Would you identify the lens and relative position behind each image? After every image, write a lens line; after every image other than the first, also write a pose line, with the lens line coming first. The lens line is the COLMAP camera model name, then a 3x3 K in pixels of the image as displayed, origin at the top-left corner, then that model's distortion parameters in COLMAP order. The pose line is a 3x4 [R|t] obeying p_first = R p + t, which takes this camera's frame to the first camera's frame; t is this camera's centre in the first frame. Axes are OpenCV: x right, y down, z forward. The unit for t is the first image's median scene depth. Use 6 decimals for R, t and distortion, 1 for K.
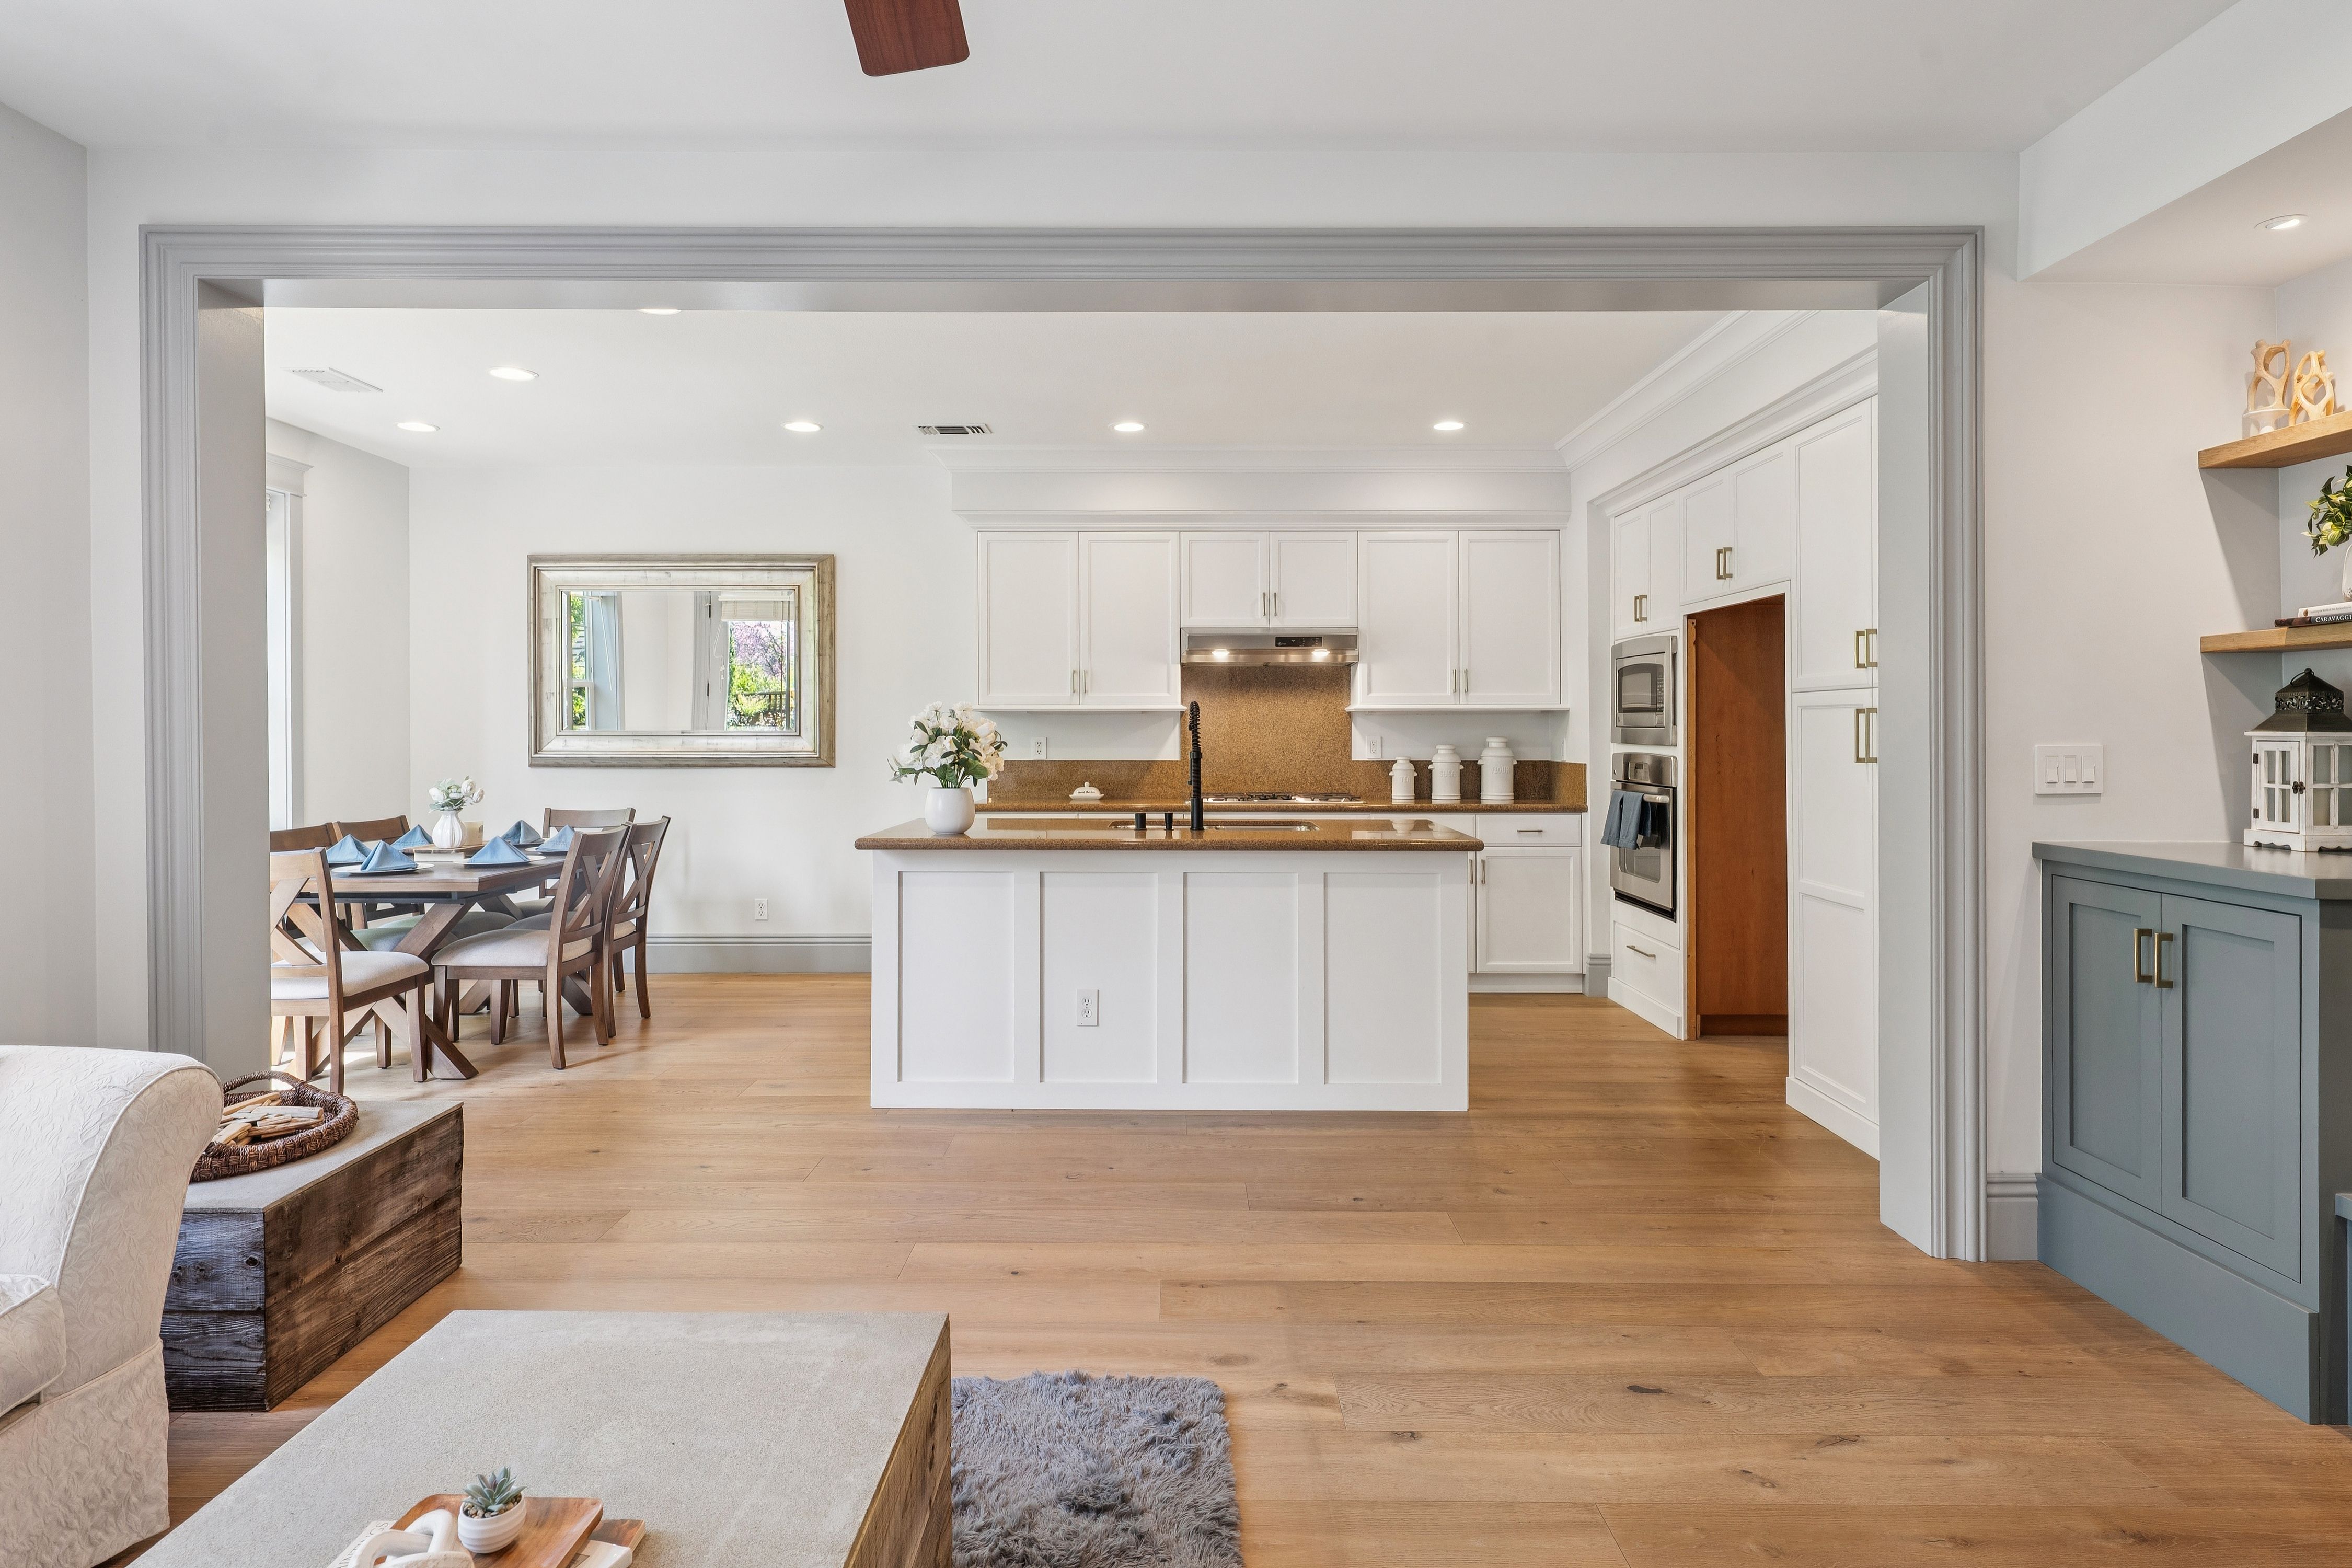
lens RADIAL K [[1263.8, 0, 1163.9], [0, 1263.8, 732.4], [0, 0, 1]] dist [0.005755, 0.000536]
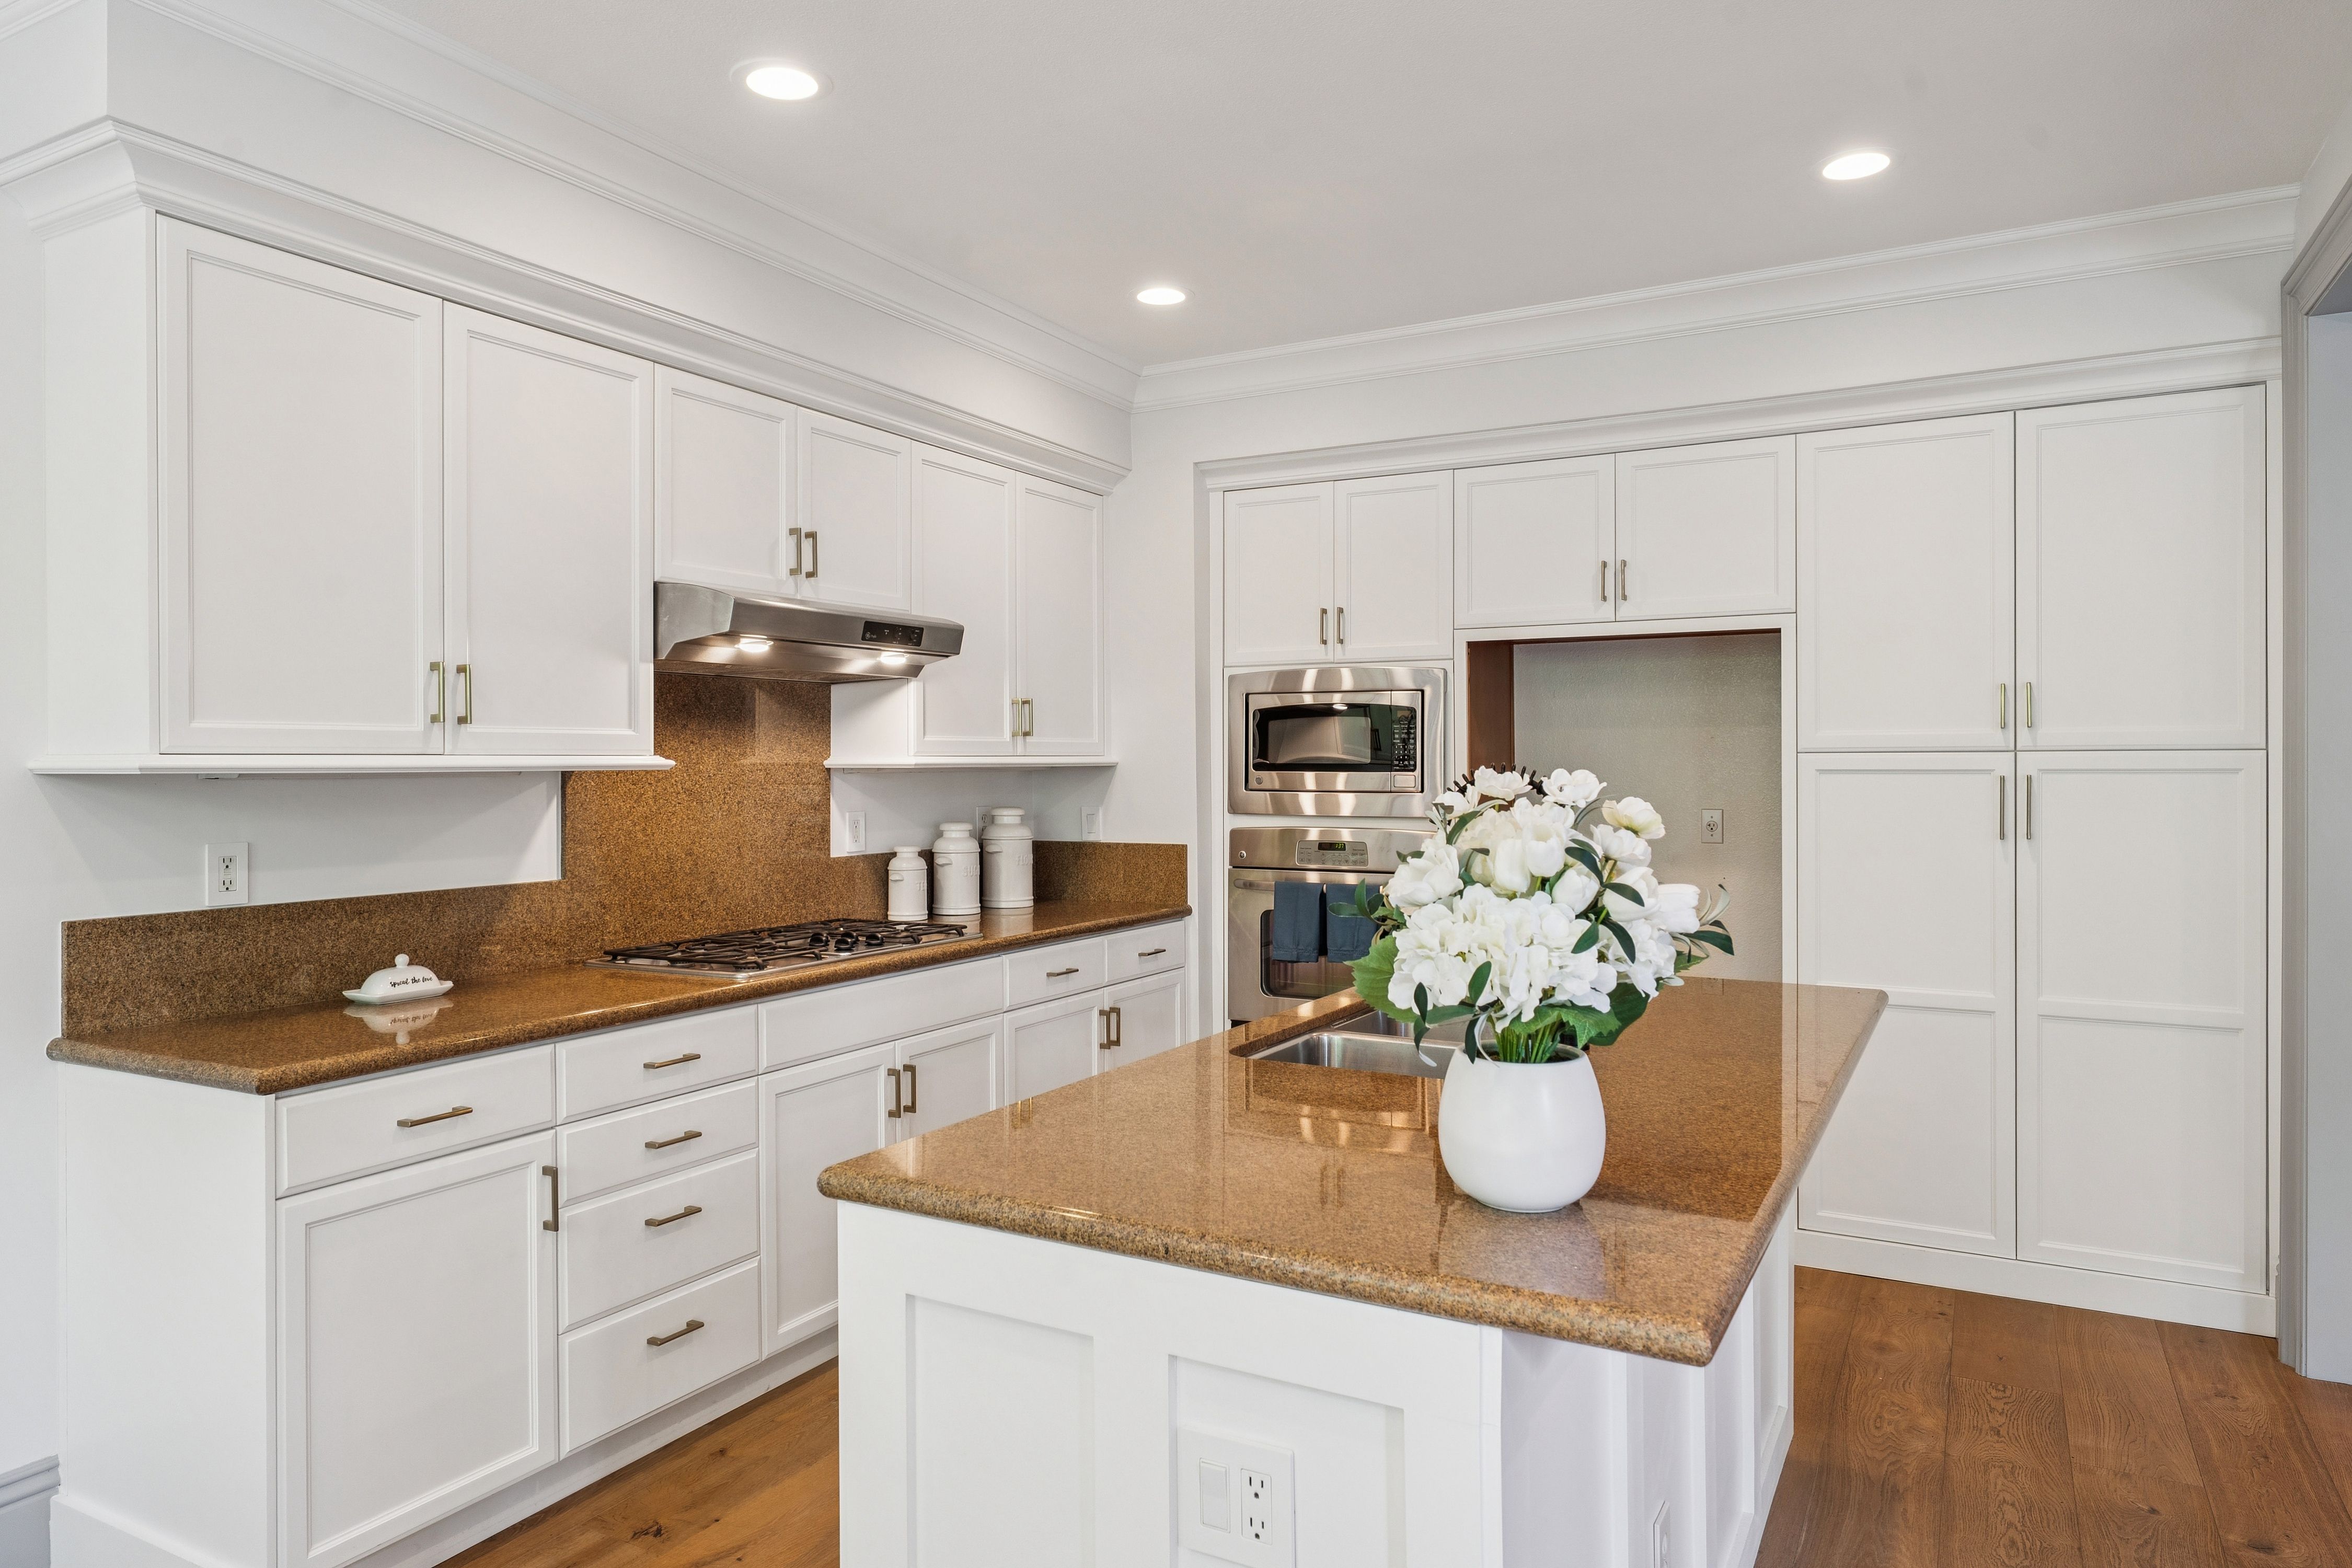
lens RADIAL K [[1441.5, 0, 1151.0], [0, 1441.5, 741.6], [0, 0, 1]] dist [-0.006458, -0.000723]
pose [[0.484470, 0.012316, 0.874721, -0.342544], [0.006819, 0.999817, -0.017855, -0.016551], [-0.874781, 0.014615, 0.484298, 0.604000]]
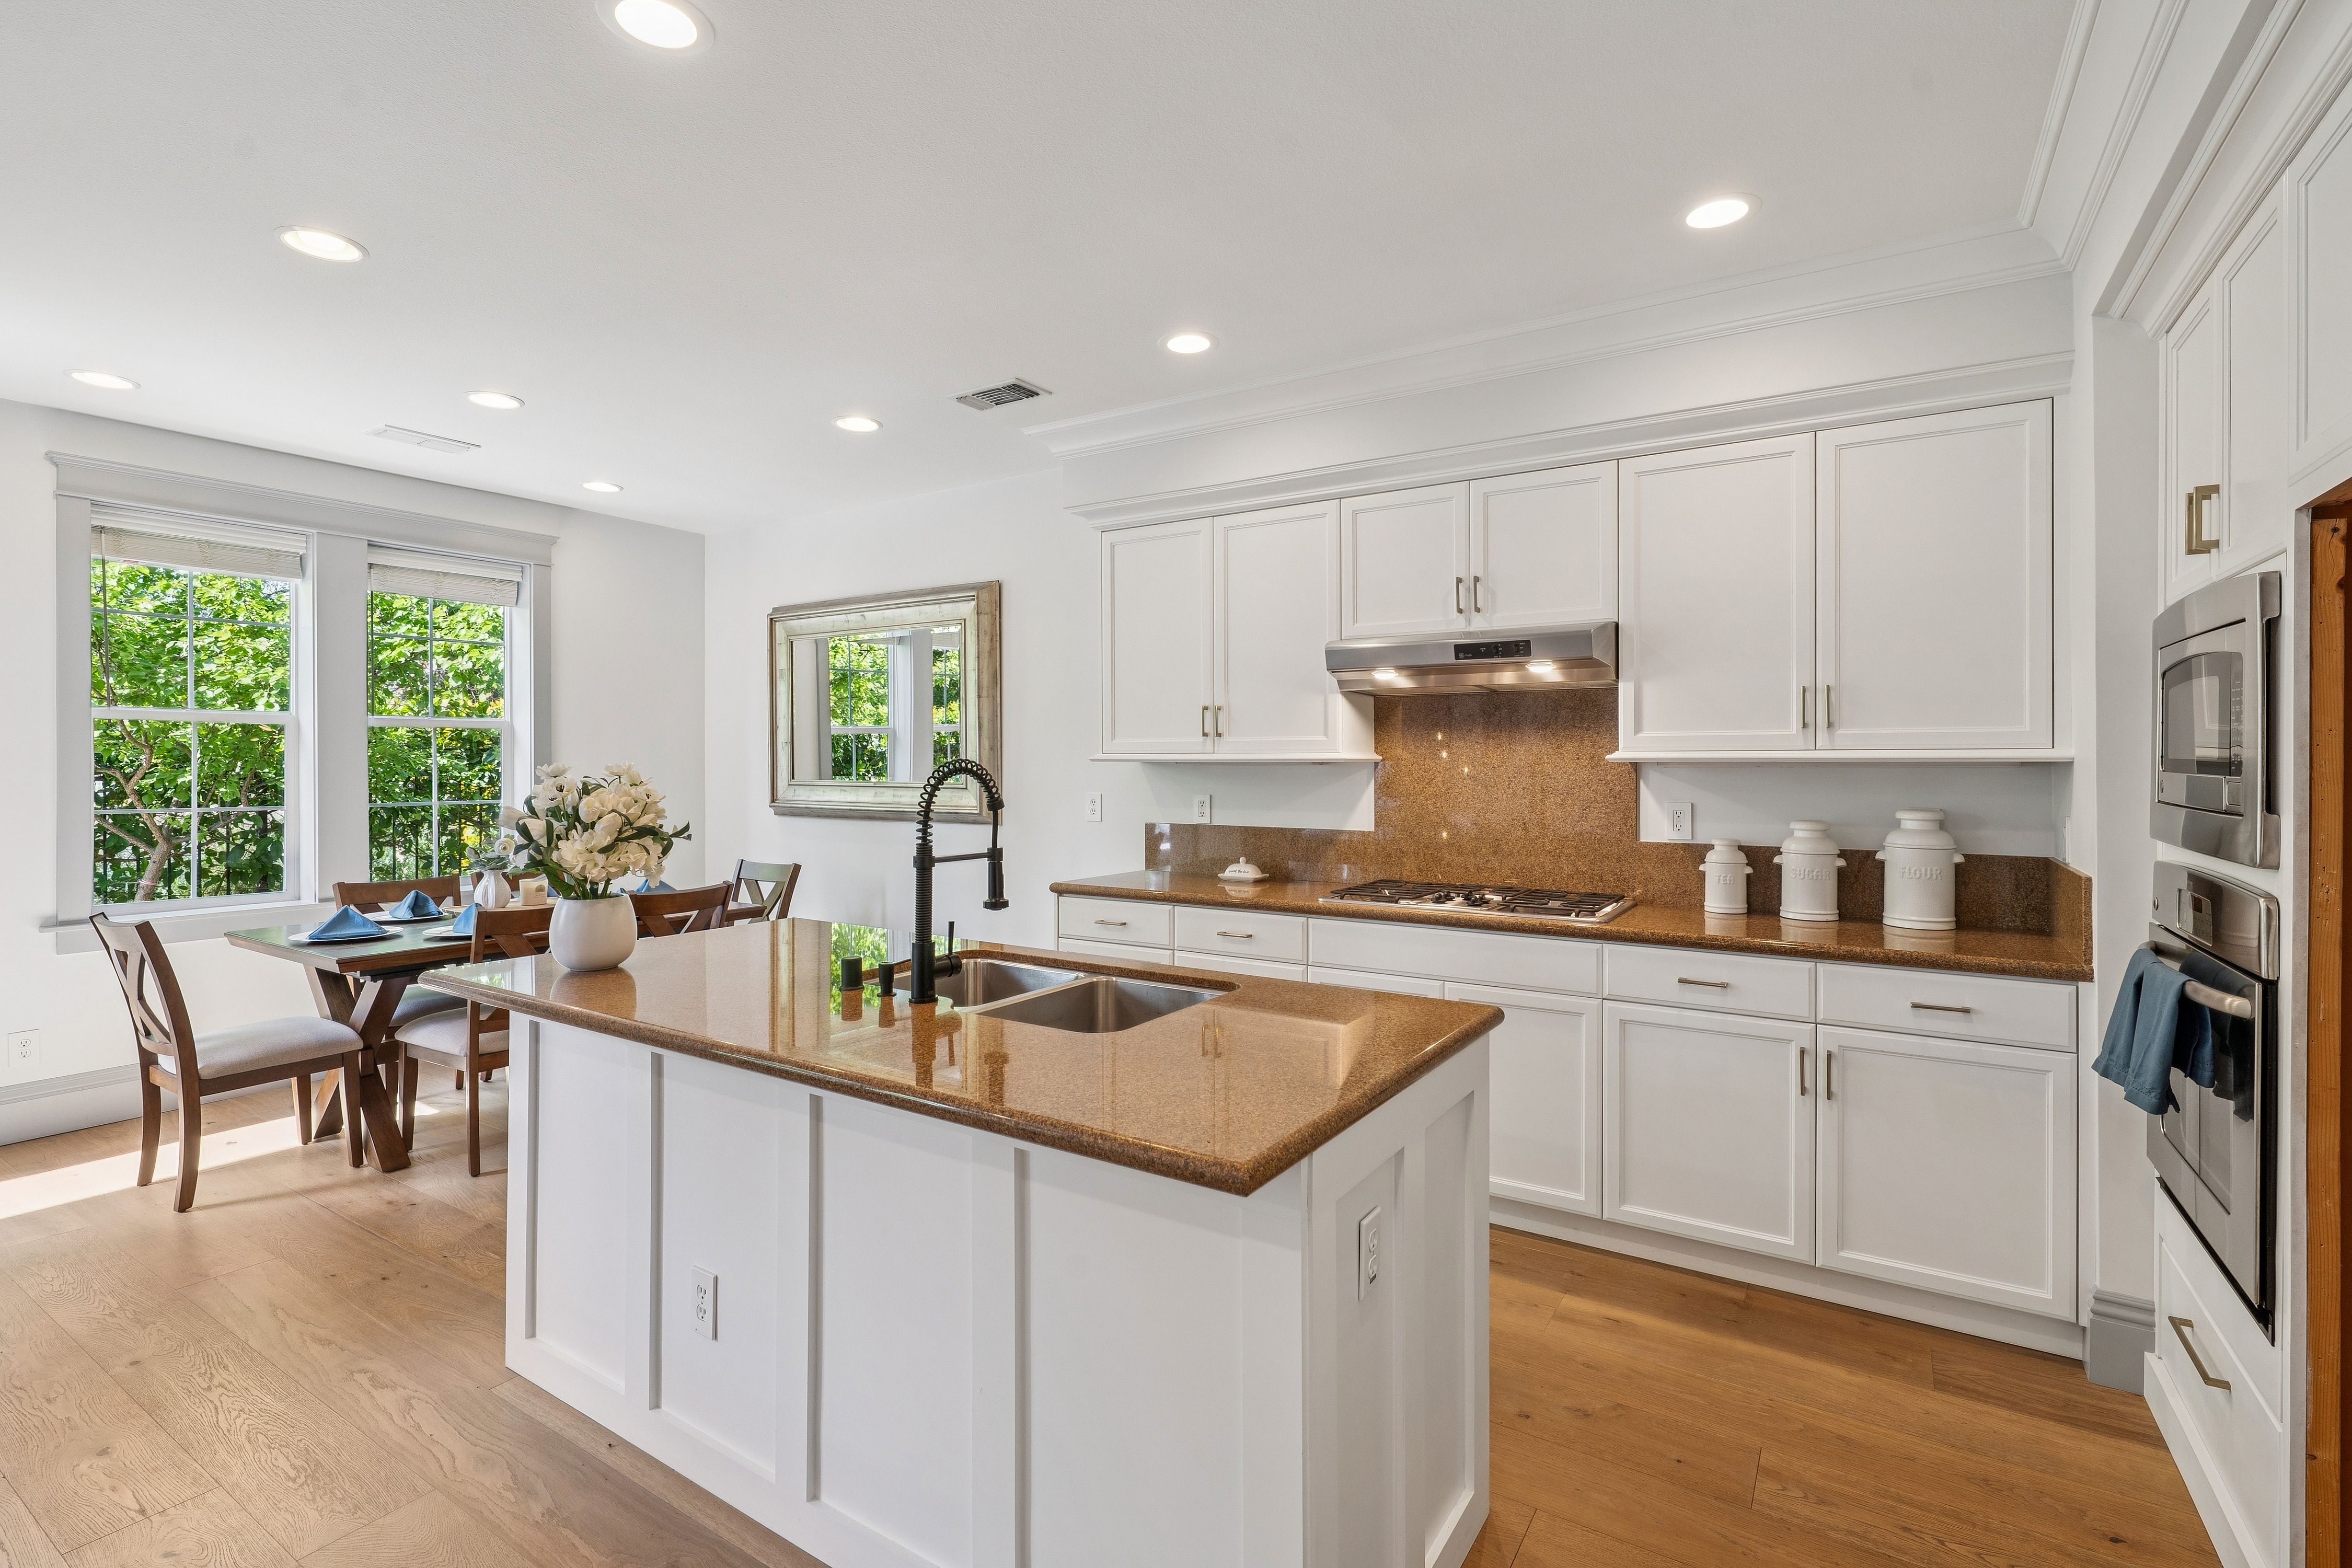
lens RADIAL K [[1072.3, 0, 1175.7], [0, 1072.3, 768.0], [0, 0, 1]] dist [-0.000686, -0.000184]
pose [[0.847370, 0.003726, -0.530990, 0.244493], [-0.000853, 0.999984, 0.005656, -0.016883], [0.531003, -0.004340, 0.847359, 0.461307]]
